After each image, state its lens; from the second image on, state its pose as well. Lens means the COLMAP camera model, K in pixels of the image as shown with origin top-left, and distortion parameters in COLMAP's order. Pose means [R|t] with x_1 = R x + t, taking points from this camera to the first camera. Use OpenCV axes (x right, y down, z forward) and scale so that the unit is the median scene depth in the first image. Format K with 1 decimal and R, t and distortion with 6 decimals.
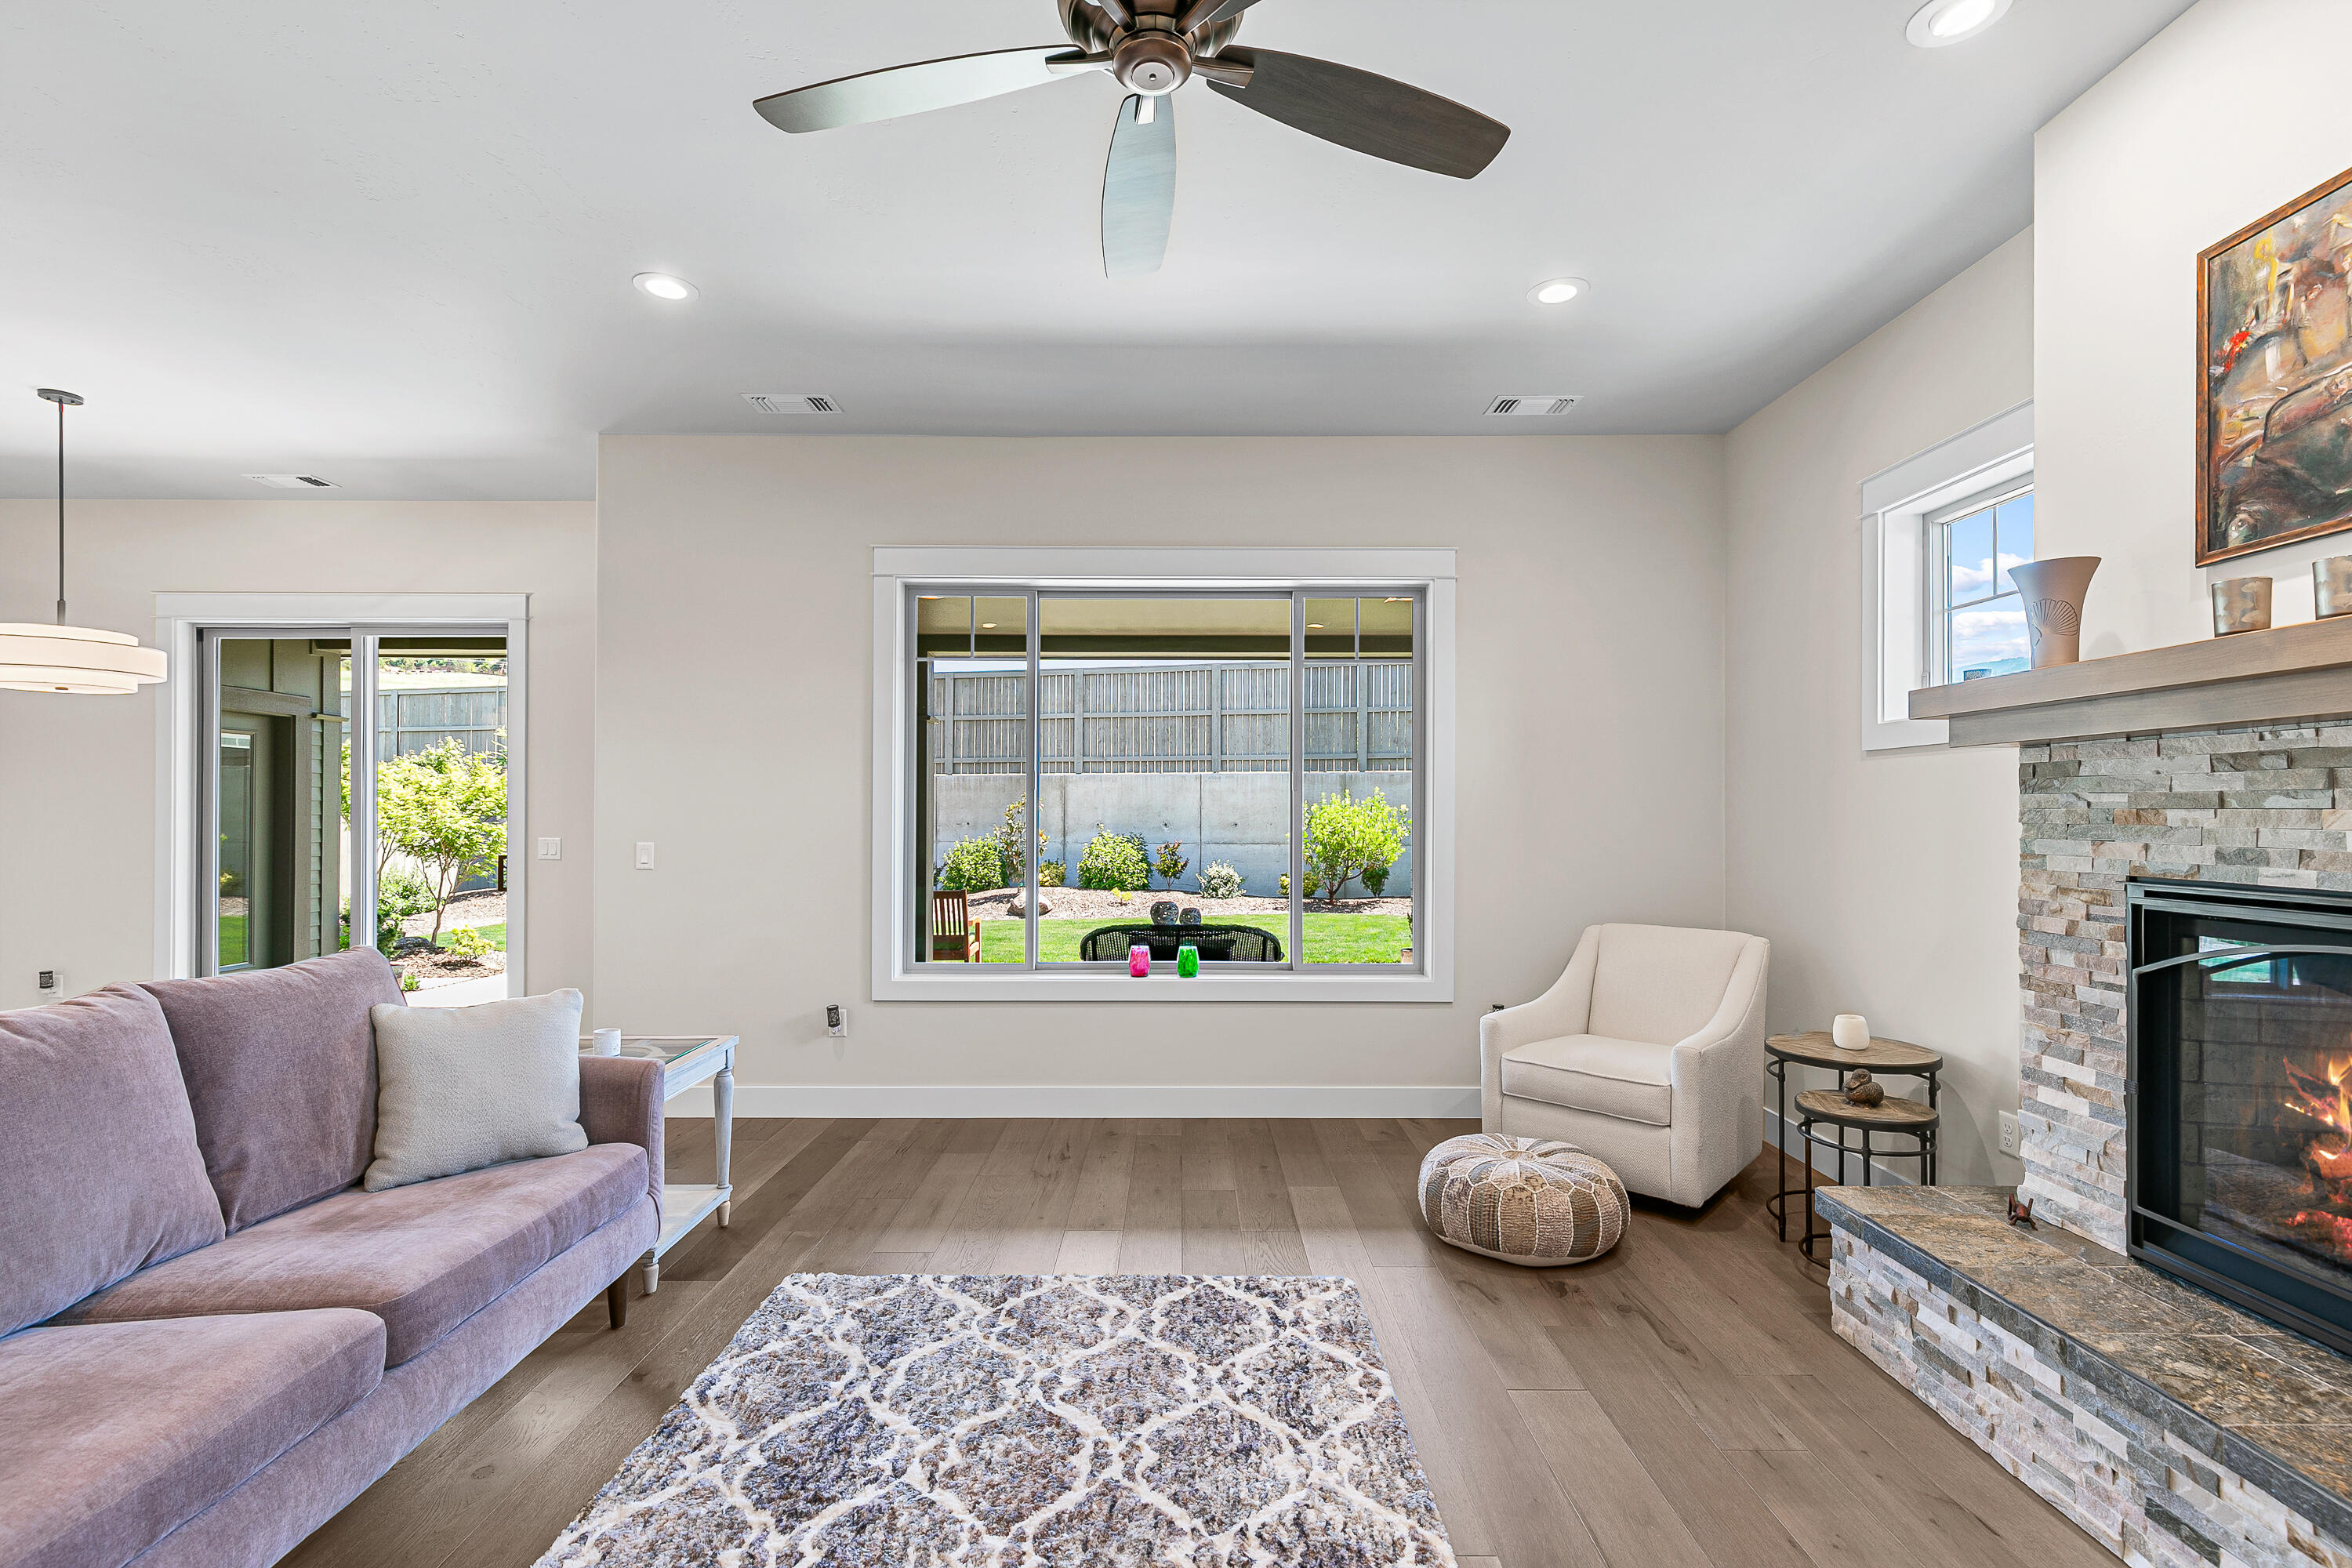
lens RADIAL K [[1068.8, 0, 1179.7], [0, 1068.8, 805.2], [0, 0, 1]] dist [0.013158, -0.001827]
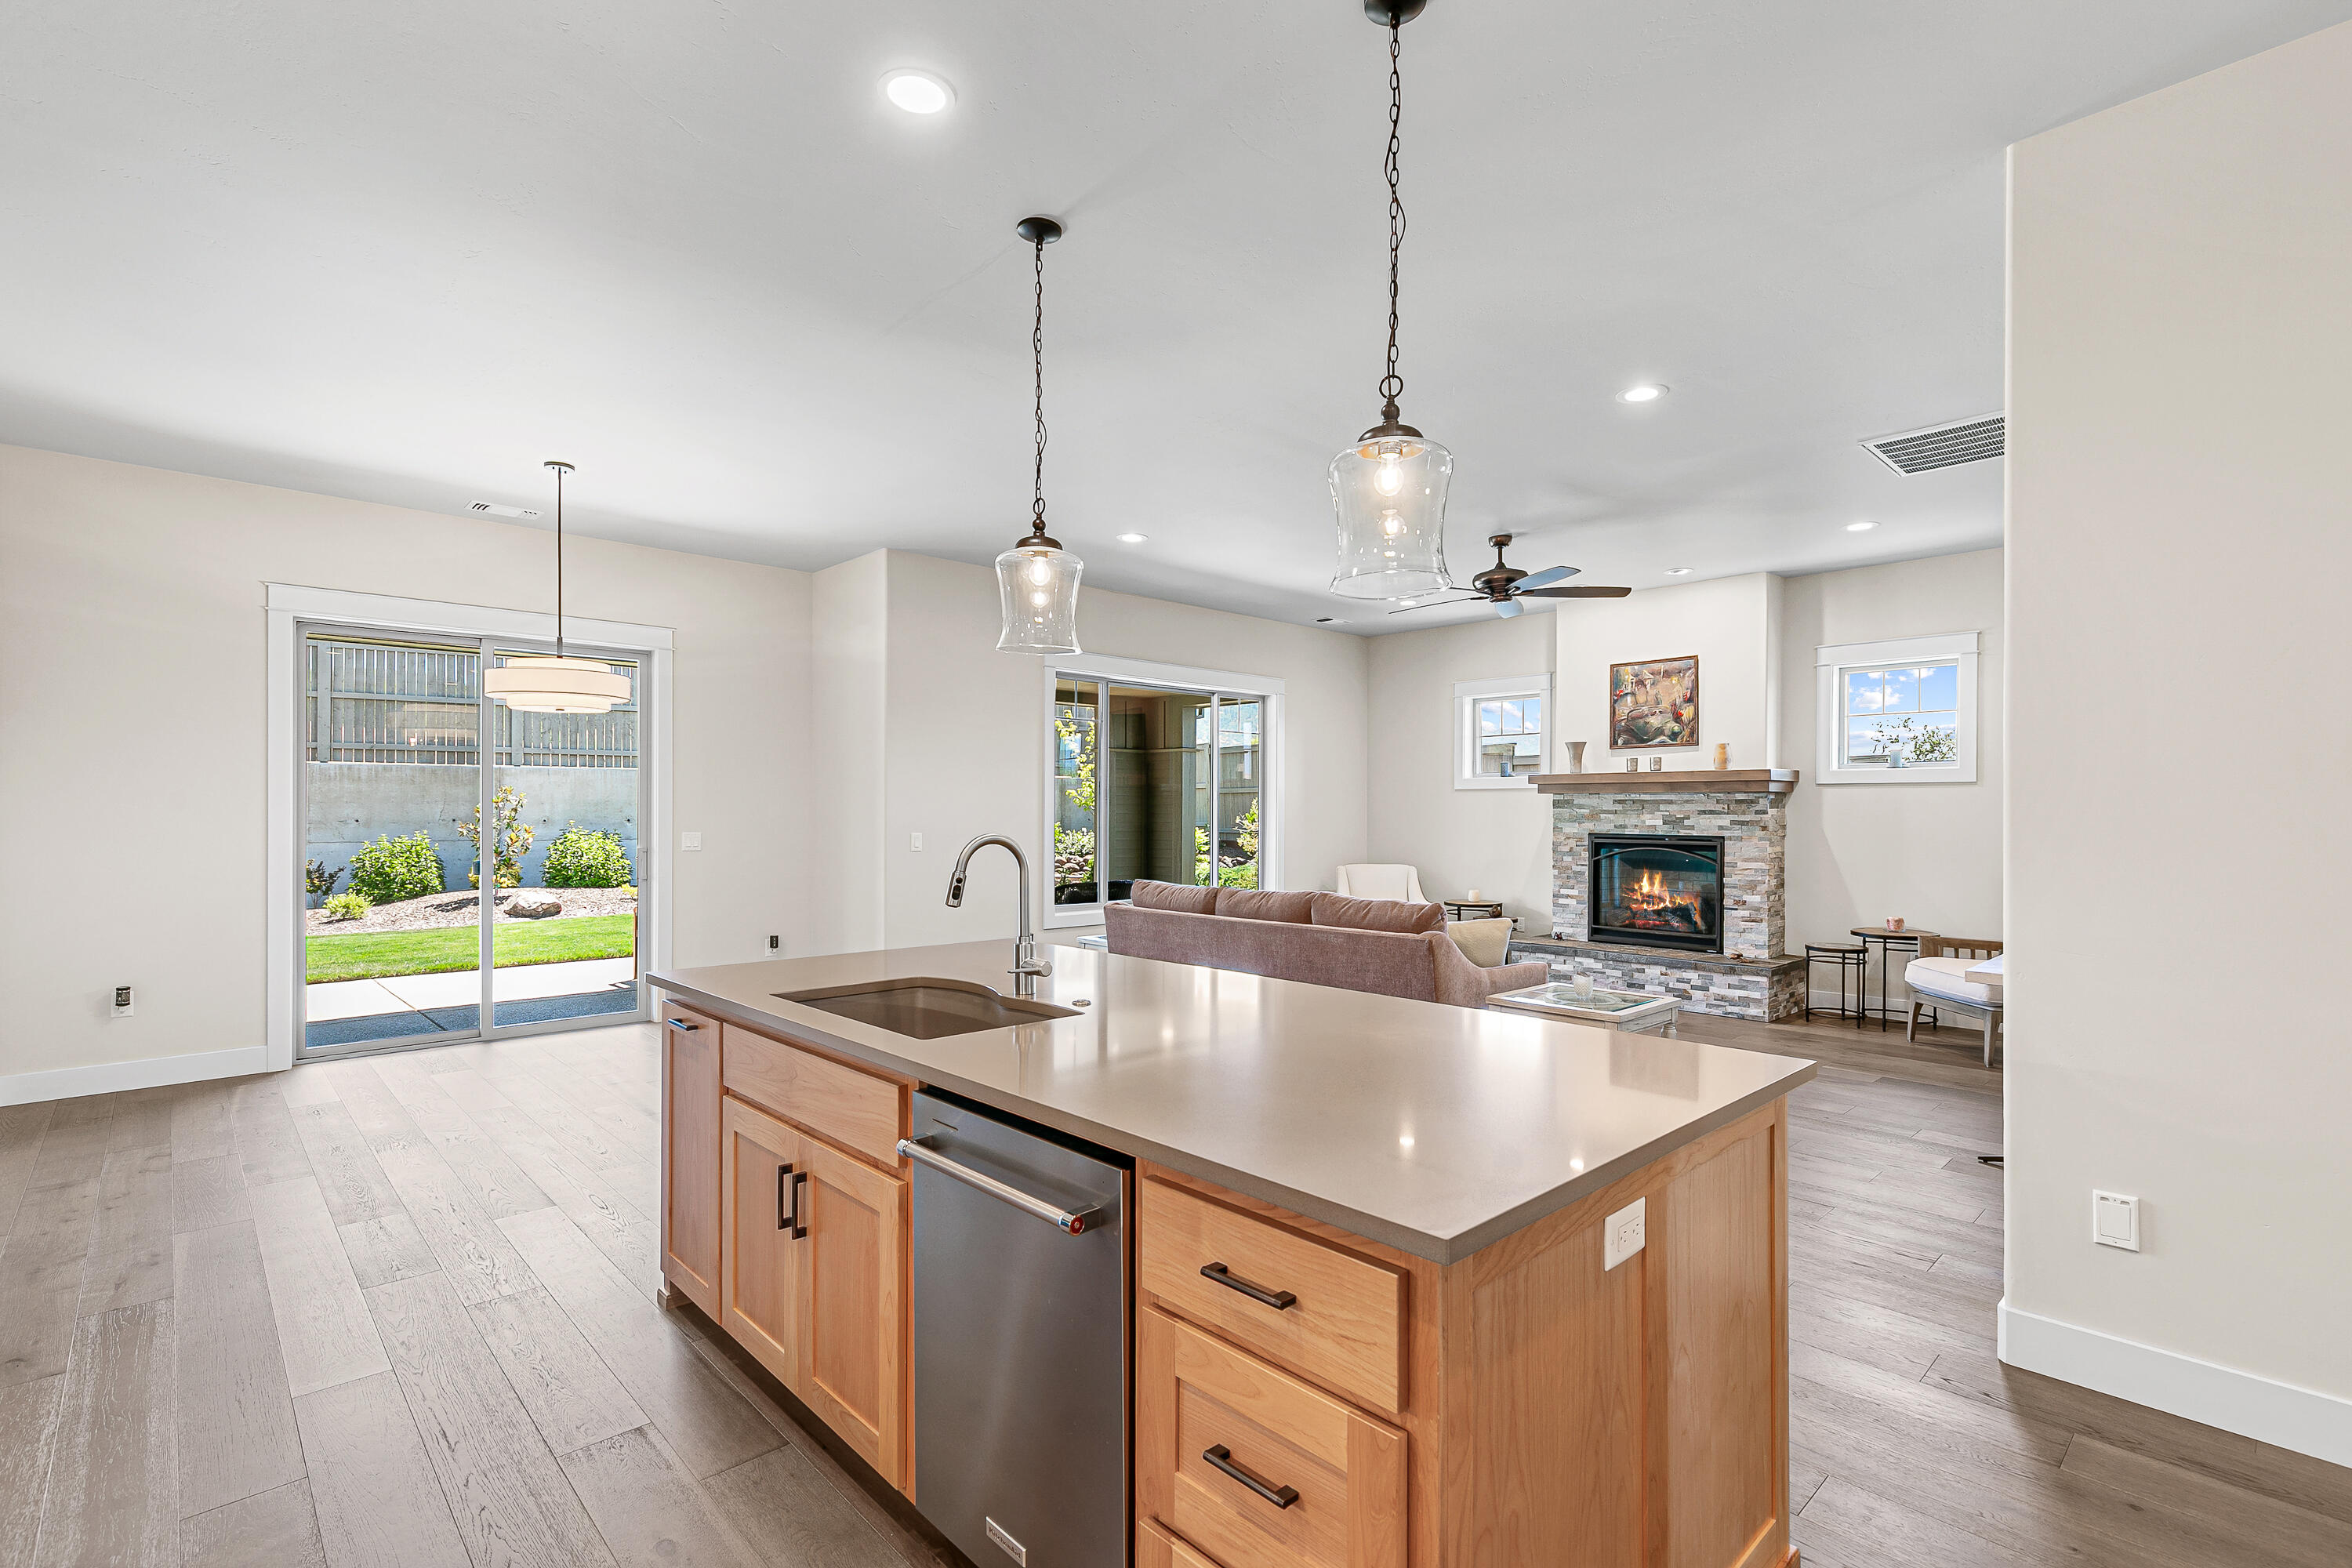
lens RADIAL K [[1068.8, 0, 1189.8], [0, 1068.8, 805.8], [0, 0, 1]] dist [0.013158, -0.001827]
pose [[0.727015, 0.004839, 0.686604, -2.329243], [-0.009185, 0.999954, 0.002677, -0.019050], [-0.686560, -0.008253, 0.727027, -0.607434]]
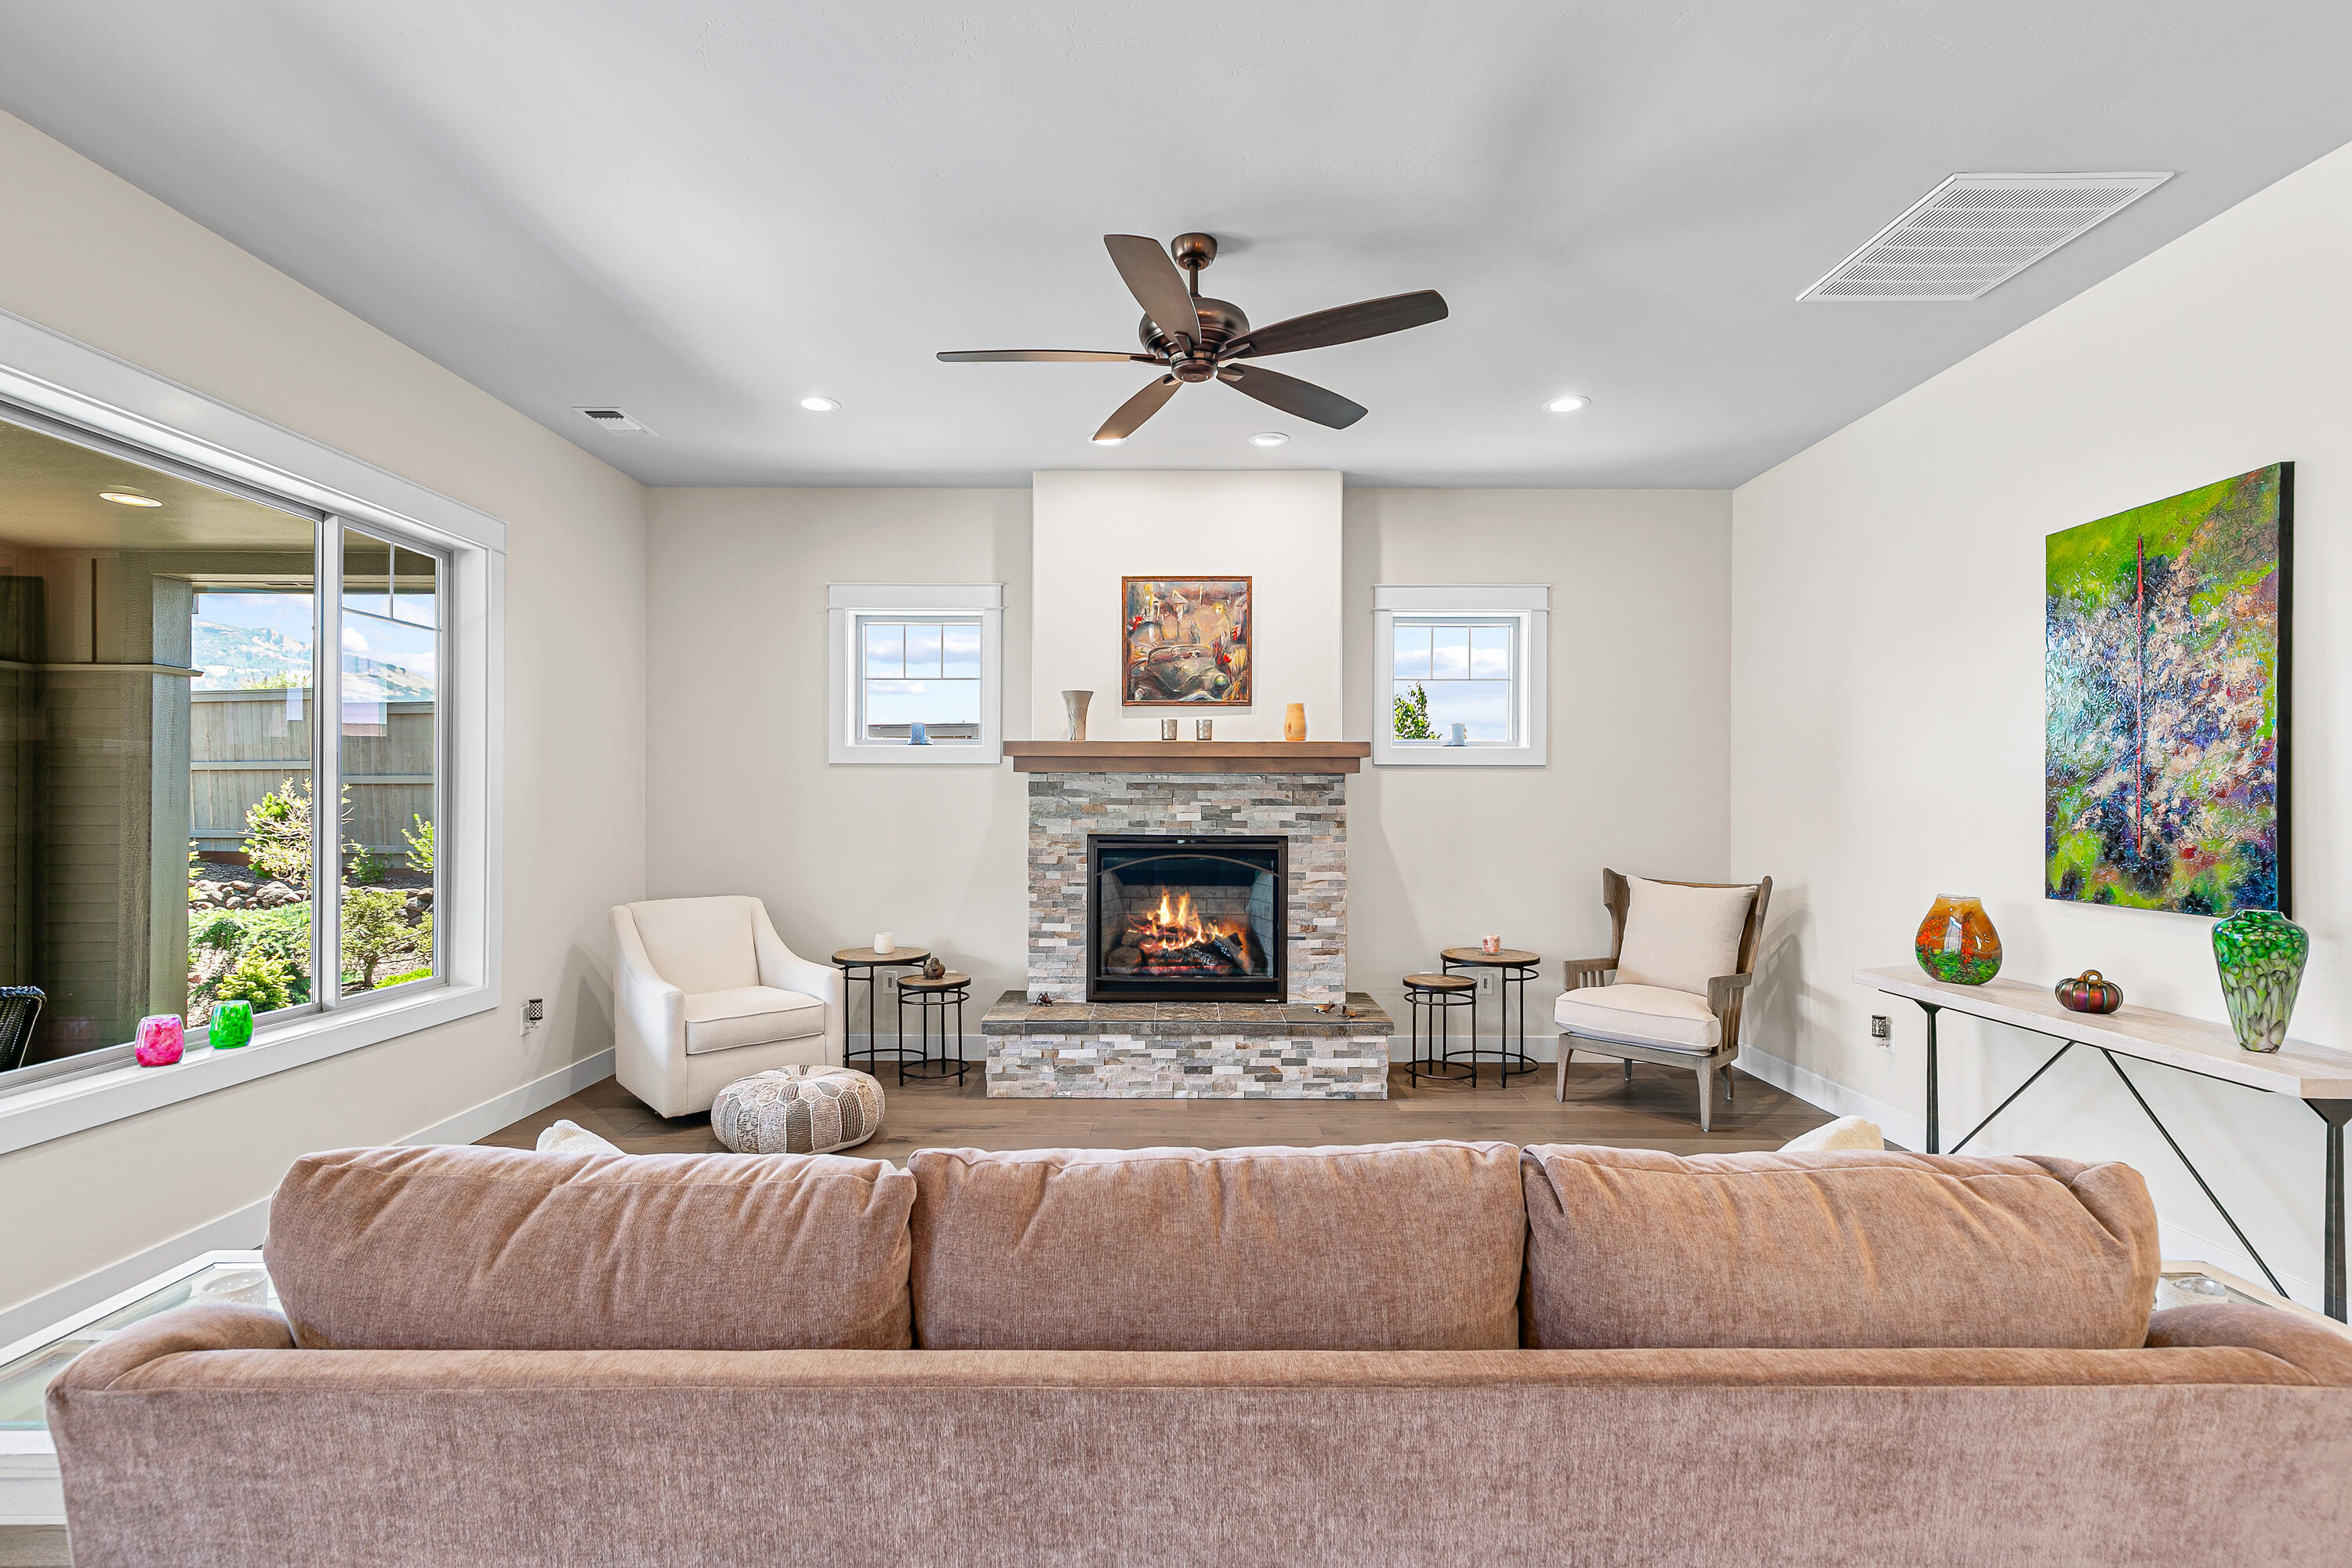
lens RADIAL K [[1068.8, 0, 1174.4], [0, 1068.8, 796.9], [0, 0, 1]] dist [0.013158, -0.001827]
pose [[0.005963, 0.004947, 0.999970, -1.291301], [-0.012451, 0.999911, -0.004873, -0.003595], [-0.999905, -0.012422, 0.006024, 0.764541]]
